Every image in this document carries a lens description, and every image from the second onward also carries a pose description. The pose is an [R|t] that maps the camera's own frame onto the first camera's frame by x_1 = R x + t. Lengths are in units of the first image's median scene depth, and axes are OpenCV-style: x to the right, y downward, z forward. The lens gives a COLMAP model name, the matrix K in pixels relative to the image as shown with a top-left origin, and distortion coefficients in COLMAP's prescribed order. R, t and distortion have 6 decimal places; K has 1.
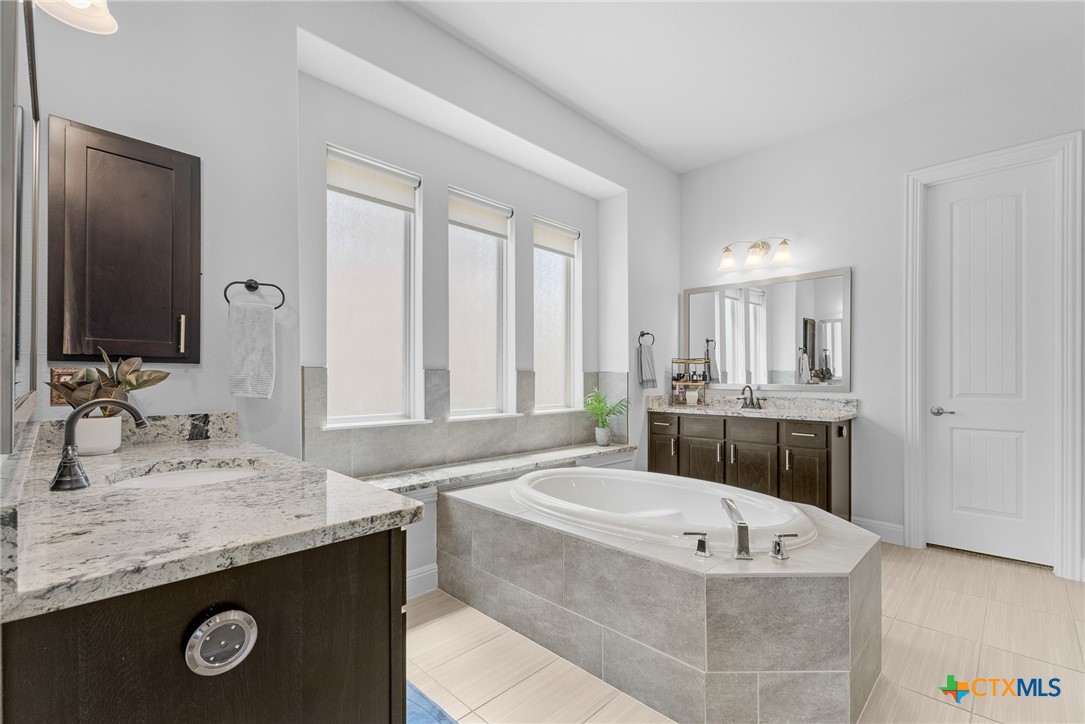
lens RADIAL K [[491.3, 0, 518.2], [0, 491.3, 378.1], [0, 0, 1]] dist [0.013174, -0.000544]
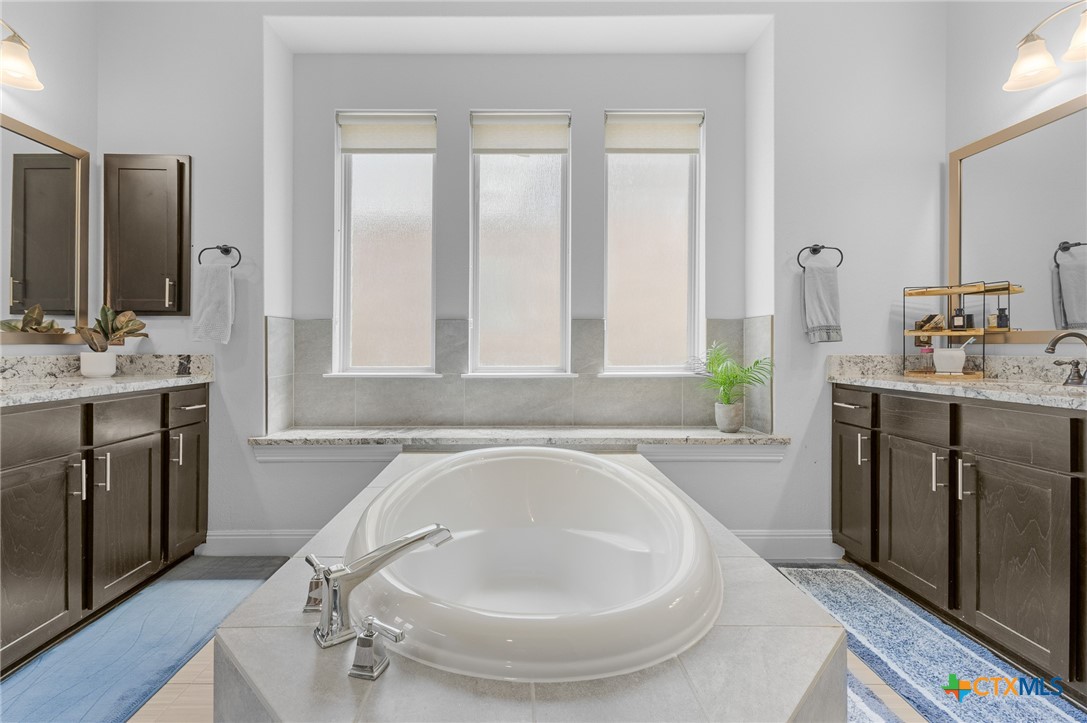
lens RADIAL K [[492.2, 0, 511.2], [0, 492.2, 344.8], [0, 0, 1]] dist [0.013174, -0.000544]
pose [[0.706223, -0.004590, -0.707975, 0.474328], [0.001508, 0.999986, -0.004980, 0.029726], [0.707988, 0.002450, 0.706220, 0.378159]]
